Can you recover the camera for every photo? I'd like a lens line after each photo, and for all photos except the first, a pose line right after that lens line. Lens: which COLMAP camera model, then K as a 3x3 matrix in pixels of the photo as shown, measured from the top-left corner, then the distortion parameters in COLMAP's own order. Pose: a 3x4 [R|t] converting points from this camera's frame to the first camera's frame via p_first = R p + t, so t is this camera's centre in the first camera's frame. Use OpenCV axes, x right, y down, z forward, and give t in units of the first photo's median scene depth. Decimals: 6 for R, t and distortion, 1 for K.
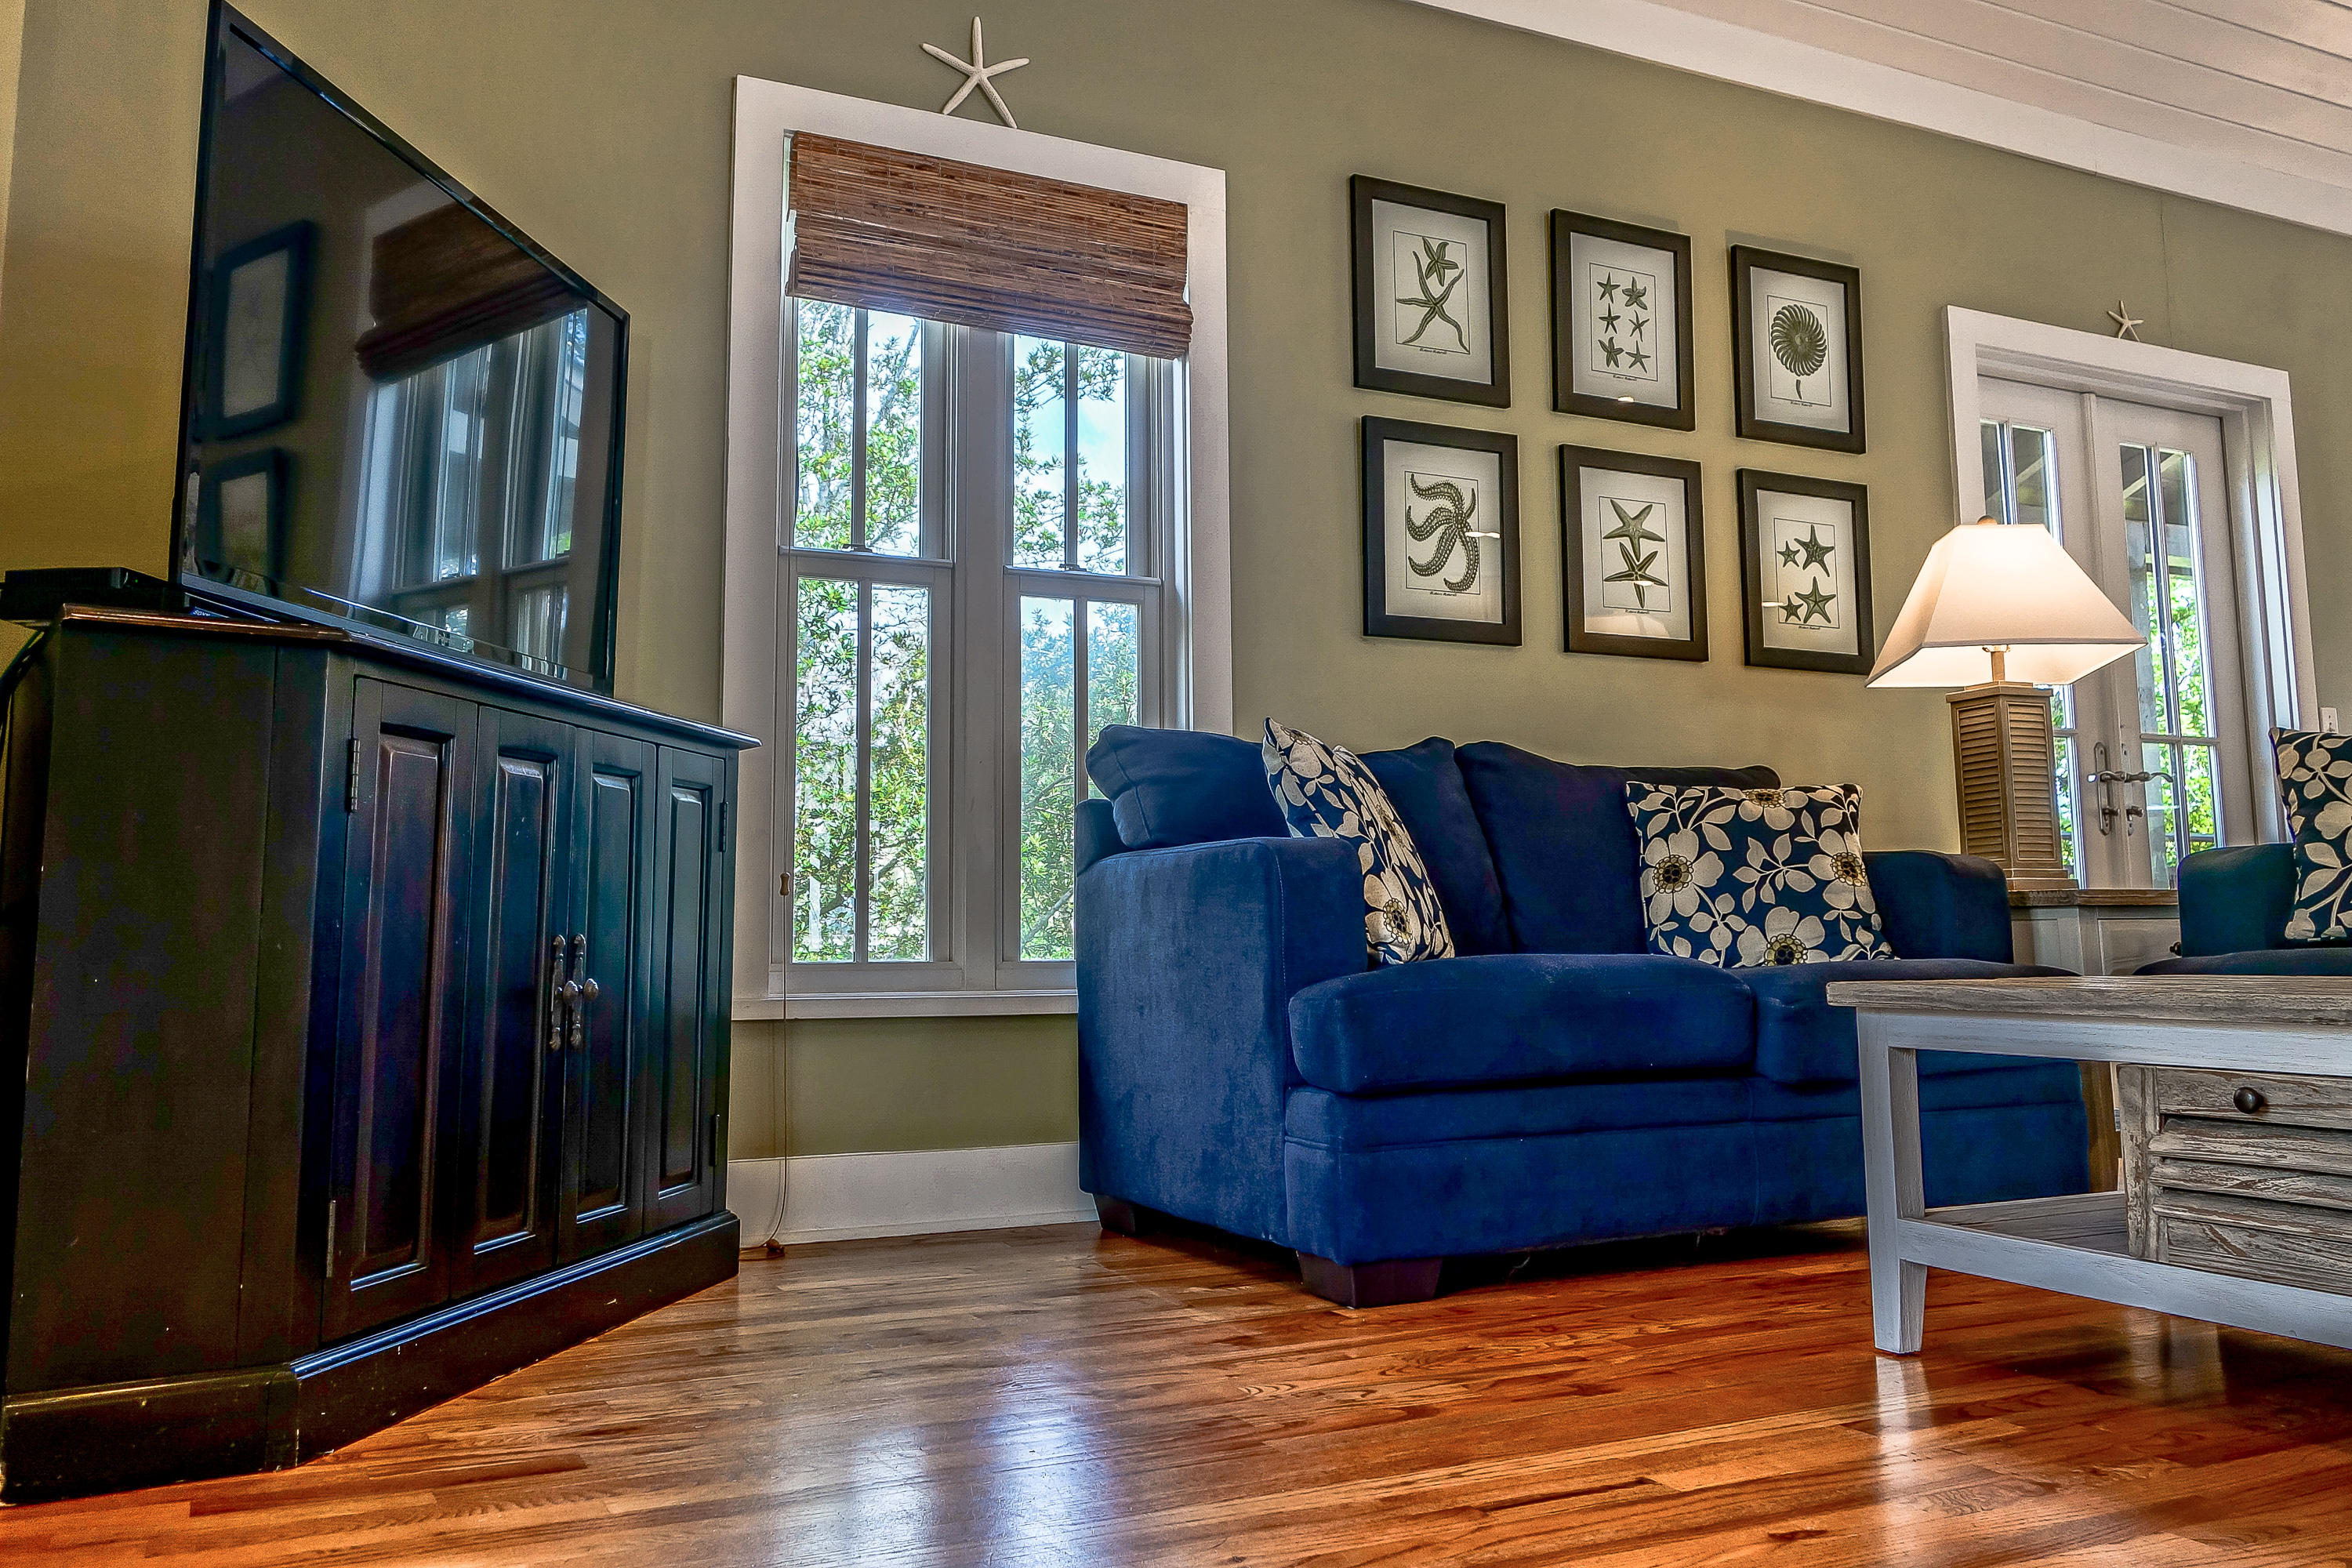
lens RADIAL K [[1856.4, 0, 1198.0], [0, 1856.4, 673.6], [0, 0, 1]] dist [-0.003045, 0.004247]
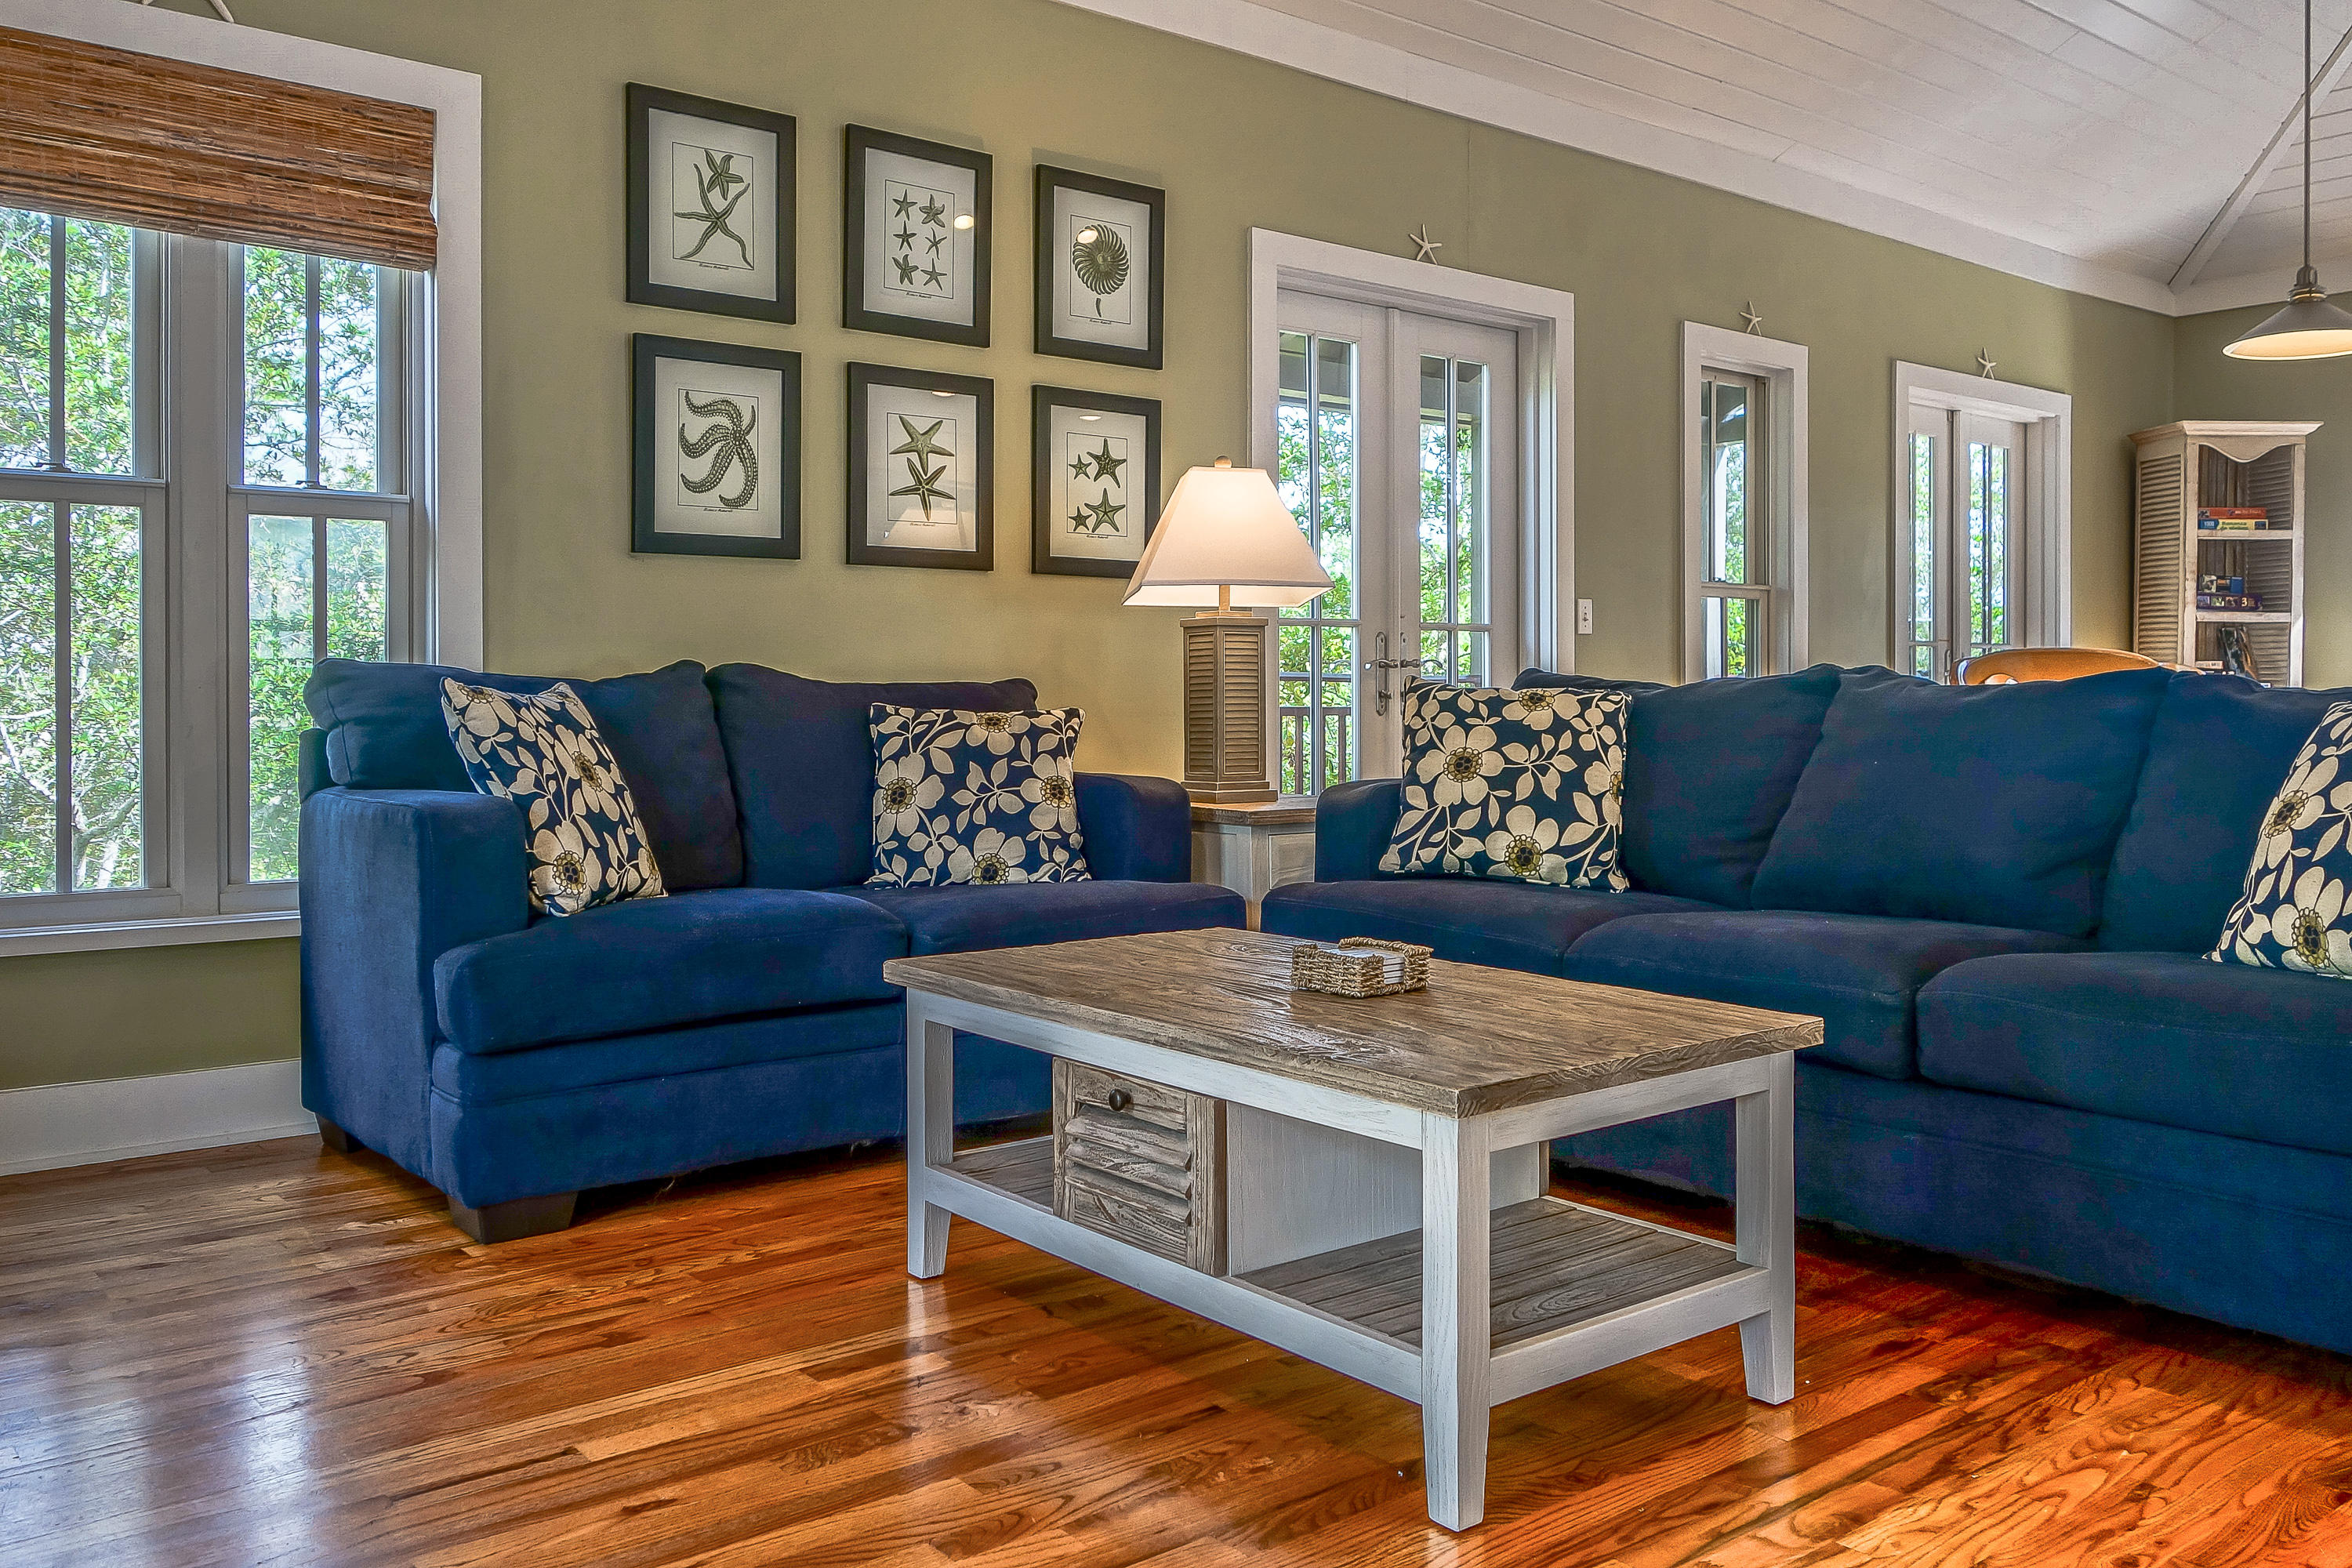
lens RADIAL K [[1856.4, 0, 1165.9], [0, 1856.4, 673.8], [0, 0, 1]] dist [-0.003045, 0.004247]
pose [[0.976435, 0.005950, 0.215729, 0.173208], [-0.032930, 0.992022, 0.121685, -0.097924], [-0.213284, -0.125921, 0.968842, -0.068478]]
